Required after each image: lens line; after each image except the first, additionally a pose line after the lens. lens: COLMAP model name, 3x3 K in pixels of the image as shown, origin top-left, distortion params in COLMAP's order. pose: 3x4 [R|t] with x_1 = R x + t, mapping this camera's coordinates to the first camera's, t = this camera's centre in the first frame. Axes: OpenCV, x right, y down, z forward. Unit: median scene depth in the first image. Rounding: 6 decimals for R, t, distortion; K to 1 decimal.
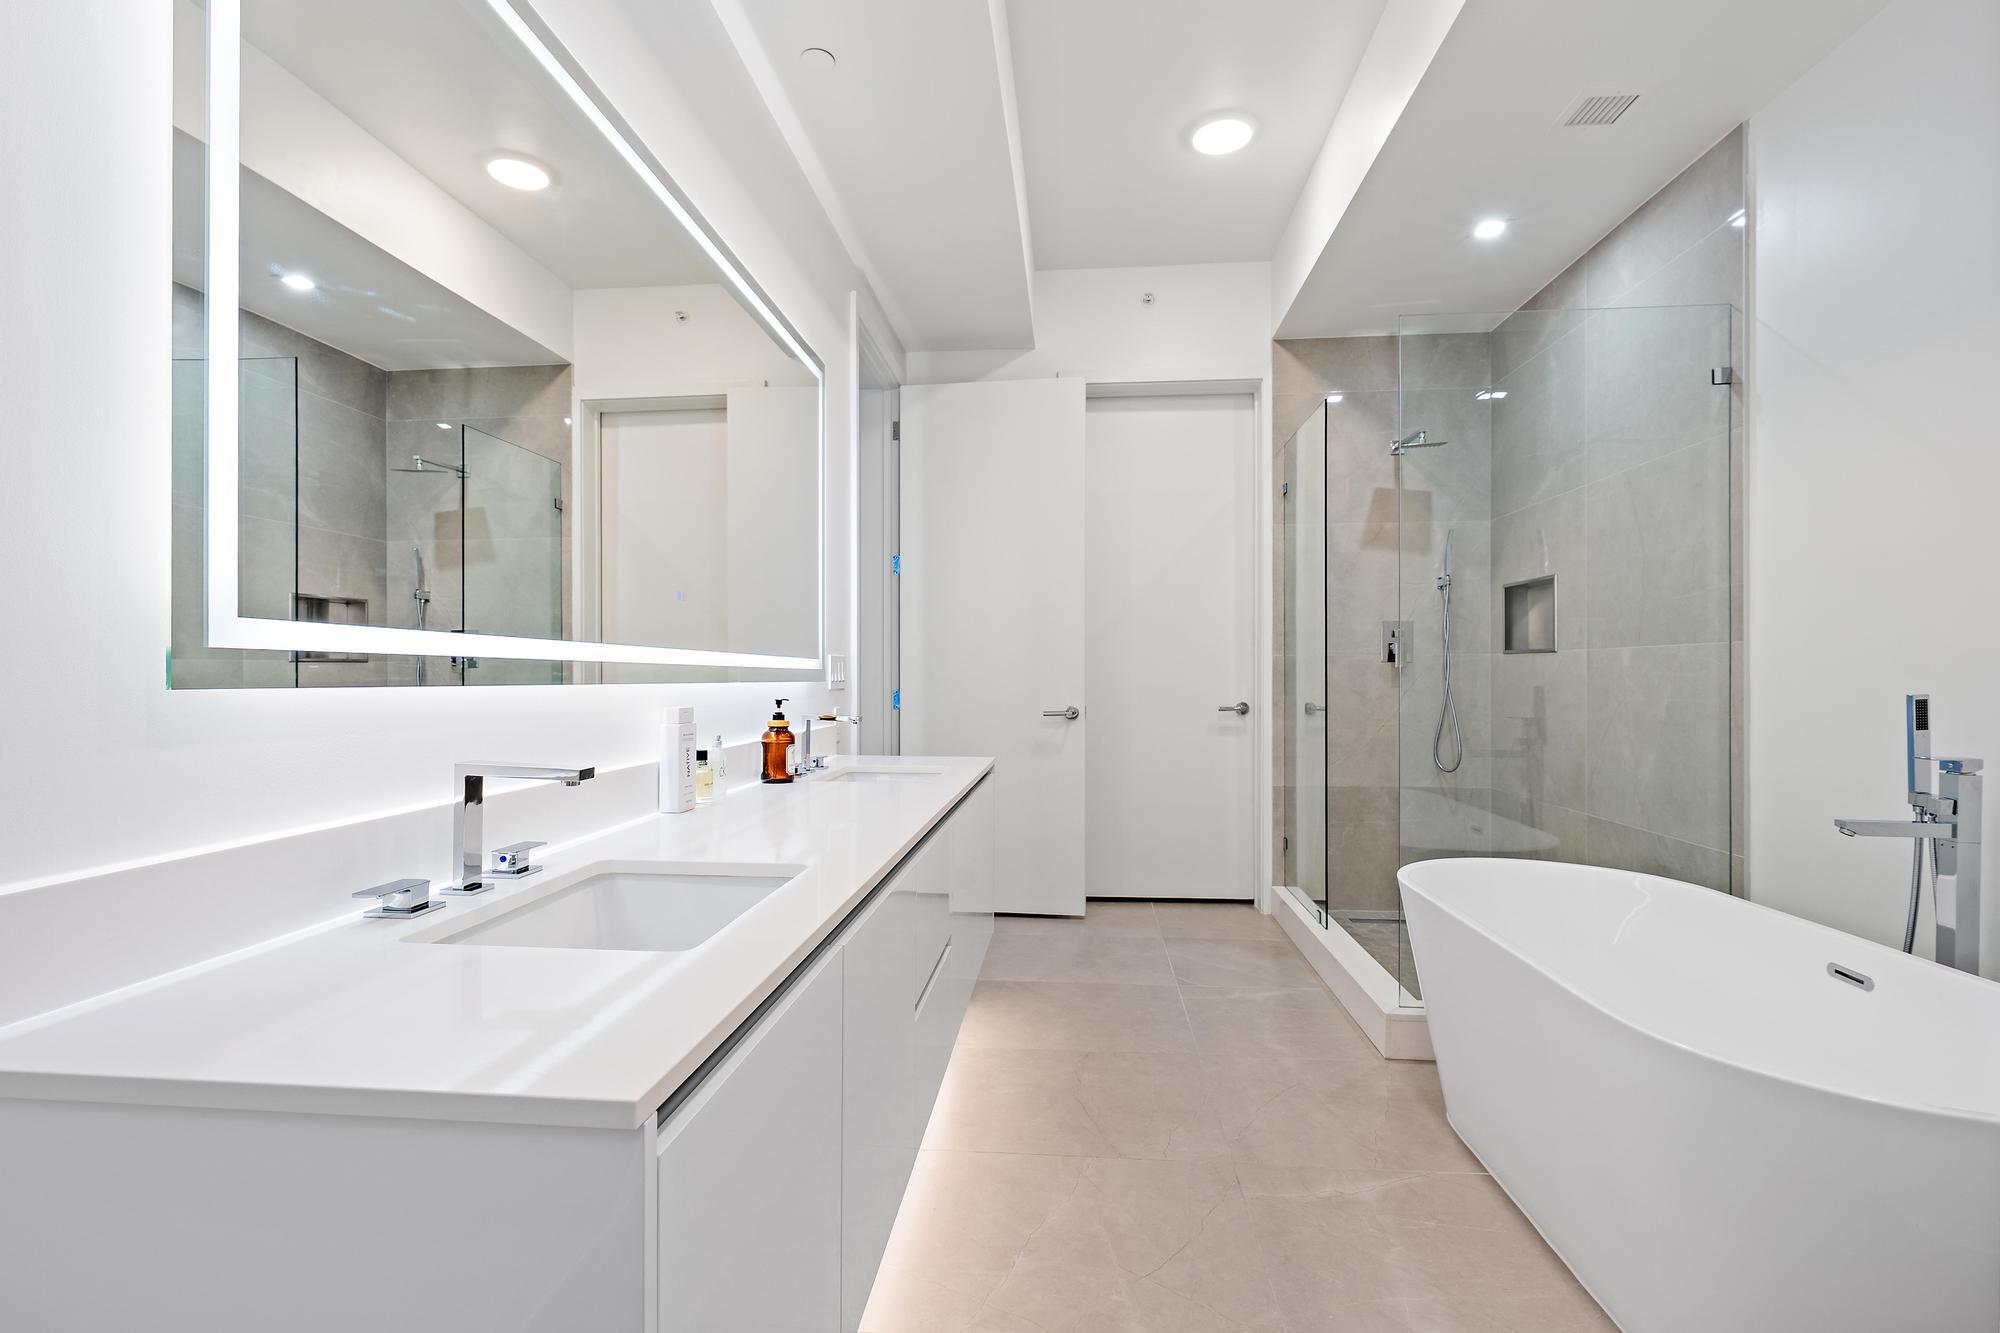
lens RADIAL K [[964.0, 0, 999.8], [0, 964.0, 665.5], [0, 0, 1]] dist [-0.000412, -0.000012]
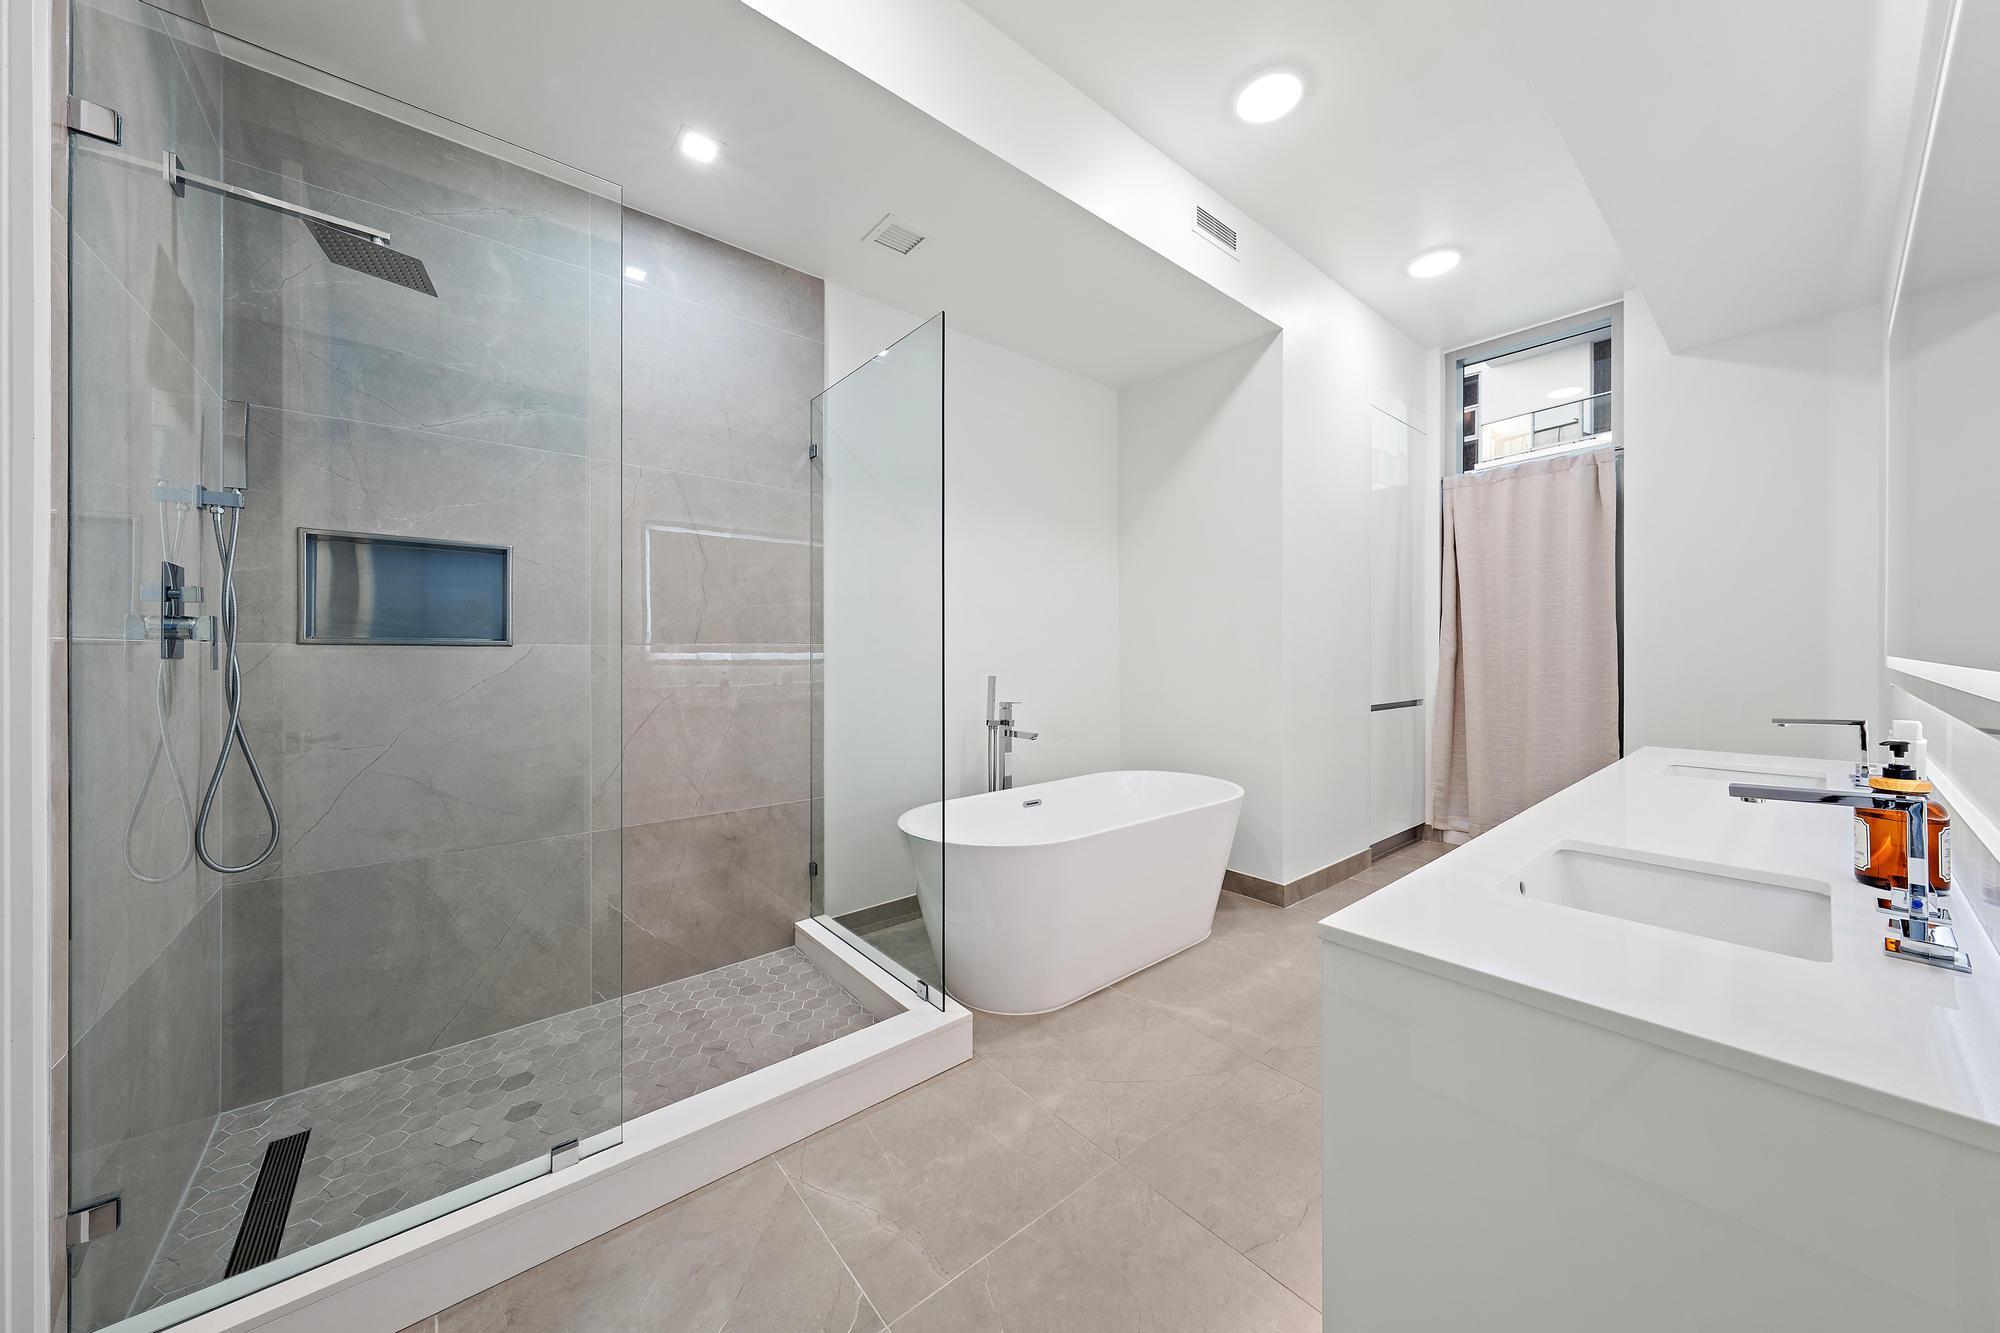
lens RADIAL K [[677.2, 0, 1012.9], [0, 677.2, 658.8], [0, 0, 1]] dist [-0.005390, -0.000296]
pose [[-0.707946, -0.003266, 0.706259, -0.128384], [0.000179, 0.999988, 0.004803, -0.009230], [-0.706267, 0.003527, -0.707937, 1.539314]]
